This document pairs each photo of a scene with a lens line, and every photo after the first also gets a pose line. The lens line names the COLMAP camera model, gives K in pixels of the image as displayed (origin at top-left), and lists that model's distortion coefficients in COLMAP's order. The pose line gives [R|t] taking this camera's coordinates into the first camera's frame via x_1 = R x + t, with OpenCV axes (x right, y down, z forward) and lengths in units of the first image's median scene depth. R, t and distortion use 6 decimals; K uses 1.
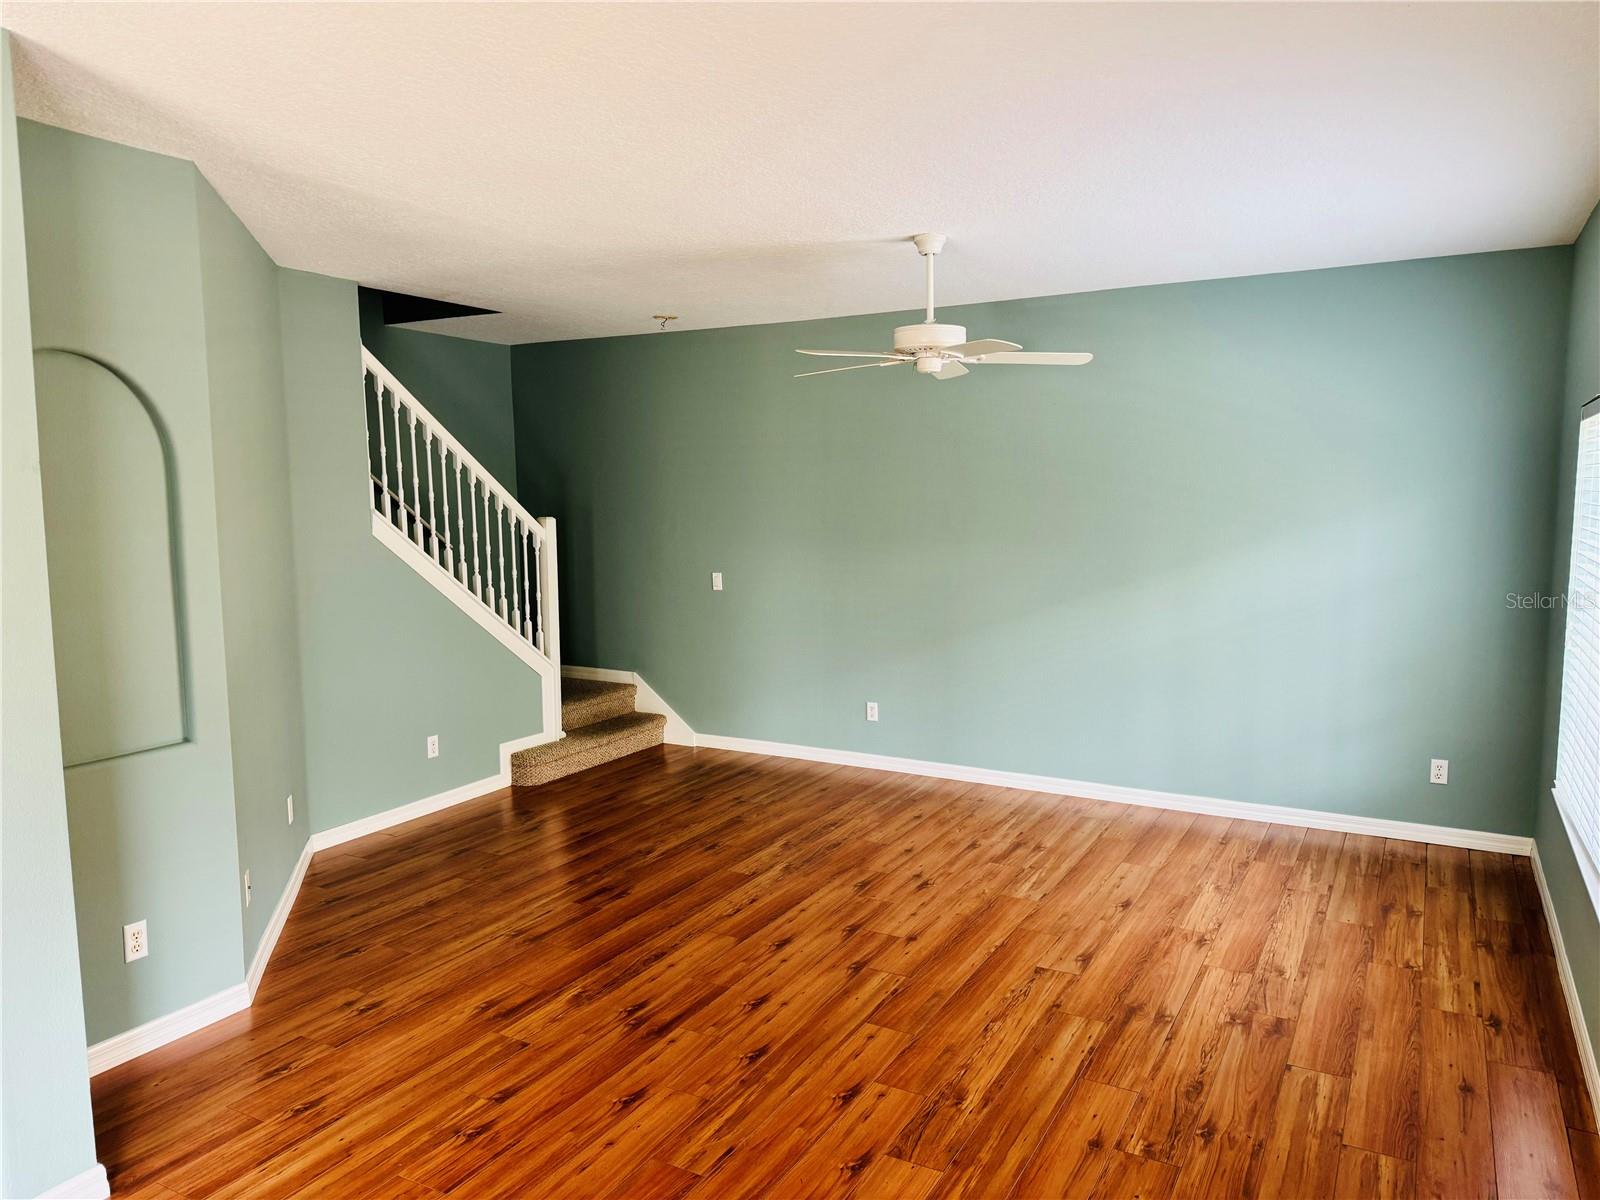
lens RADIAL K [[1146.5, 0, 800.9], [0, 1146.5, 603.2], [0, 0, 1]] dist [0.054479, -0.008691]
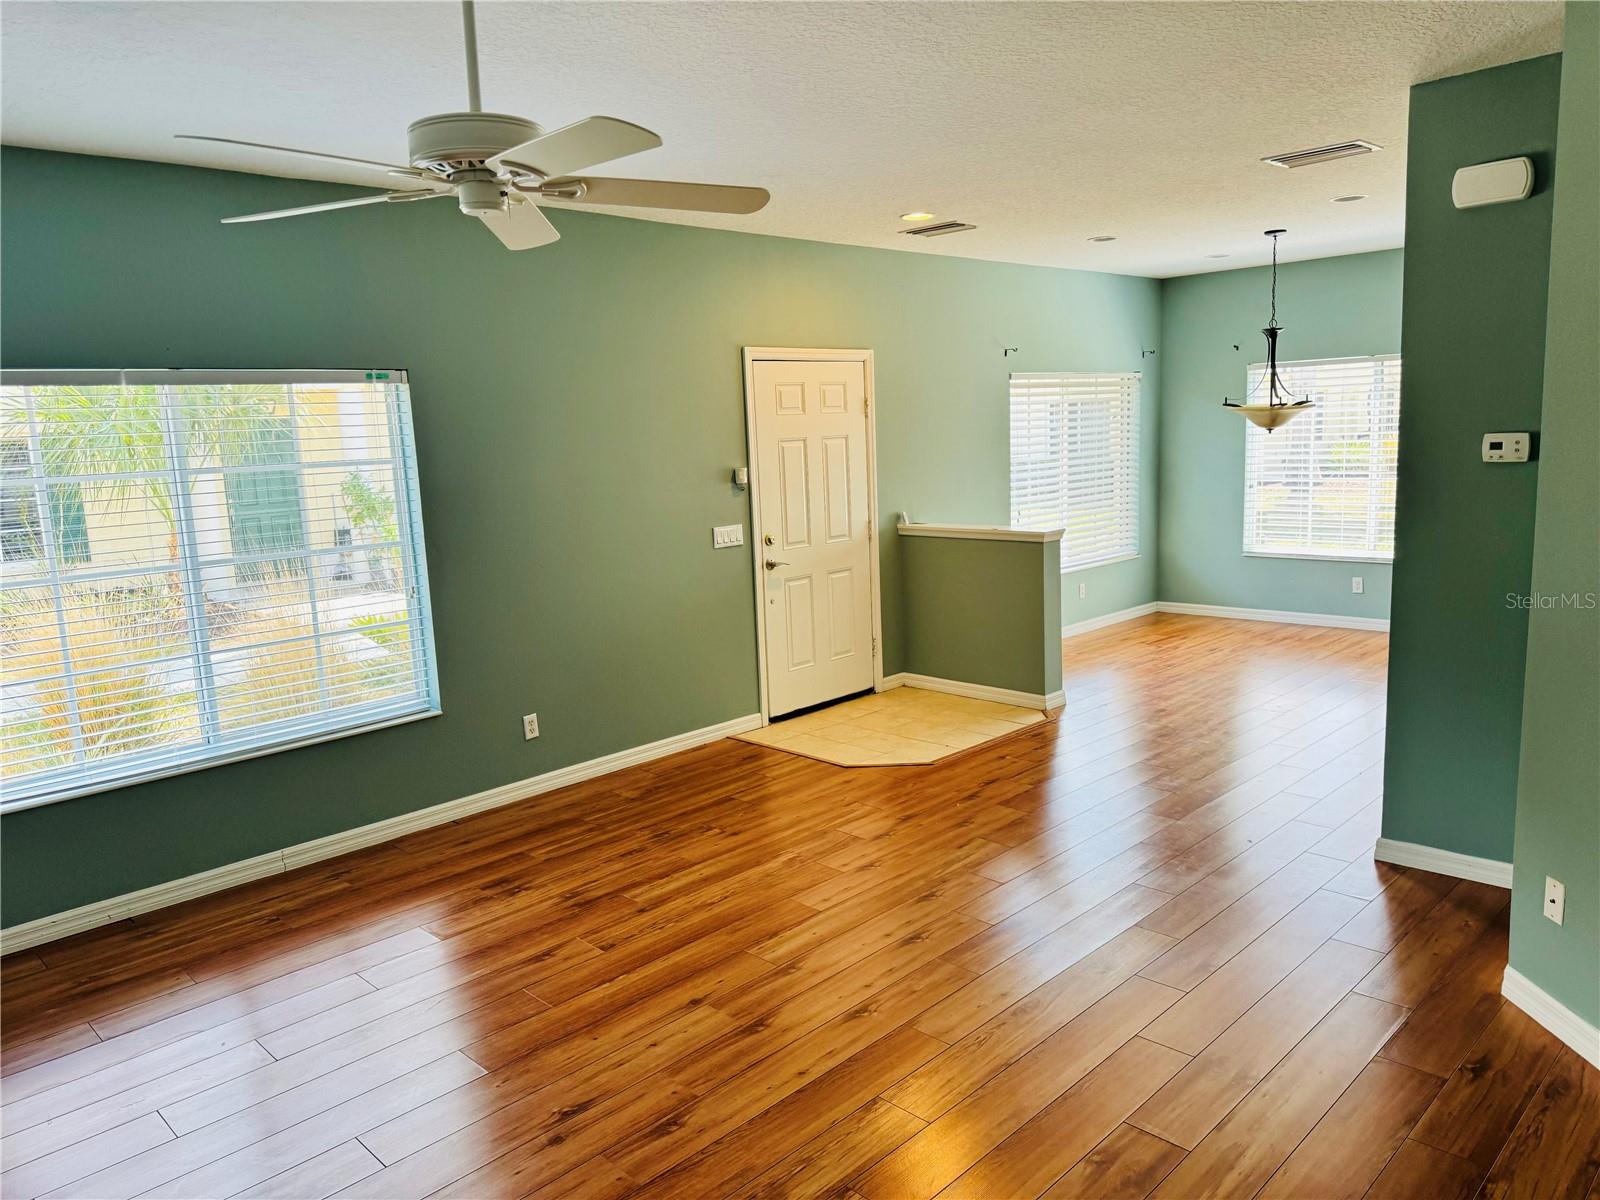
lens RADIAL K [[1146.5, 0, 799.1], [0, 1146.5, 600.0], [0, 0, 1]] dist [0.054479, -0.008691]
pose [[-0.961609, 0.008782, 0.274282, -0.217696], [0.077661, 0.967337, 0.241304, -0.181774], [-0.263204, 0.253341, -0.930882, 1.882693]]
